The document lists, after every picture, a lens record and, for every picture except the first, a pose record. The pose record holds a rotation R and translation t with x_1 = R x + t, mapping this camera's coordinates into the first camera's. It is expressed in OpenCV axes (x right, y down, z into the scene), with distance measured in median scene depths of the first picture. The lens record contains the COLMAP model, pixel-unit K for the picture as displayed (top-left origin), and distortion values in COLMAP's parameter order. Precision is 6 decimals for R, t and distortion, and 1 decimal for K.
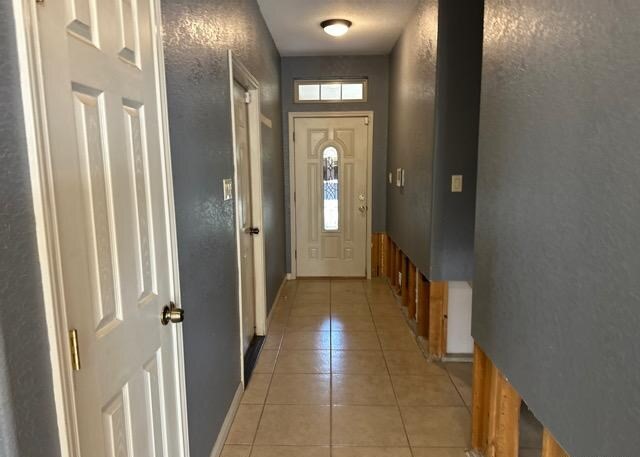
lens RADIAL K [[458.0, 0, 333.0], [0, 458.0, 242.2], [0, 0, 1]] dist [0.164378, -0.073567]
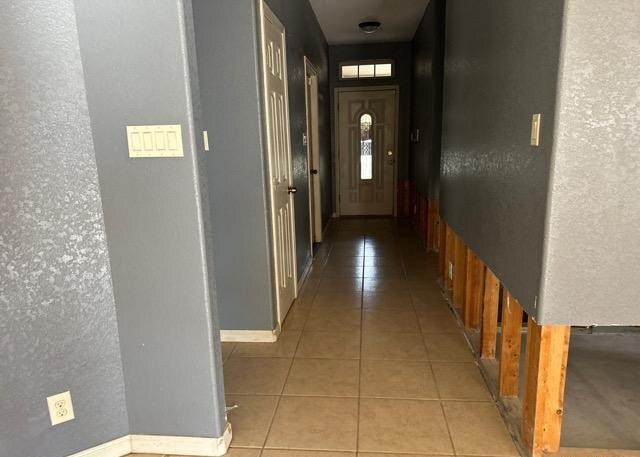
lens RADIAL K [[458.0, 0, 333.0], [0, 458.0, 242.2], [0, 0, 1]] dist [0.164378, -0.073567]
pose [[0.996586, 0.000748, -0.082562, 0.009737], [0.003904, 0.998414, 0.056167, 0.080217], [0.082473, -0.056298, 0.995002, -0.331859]]
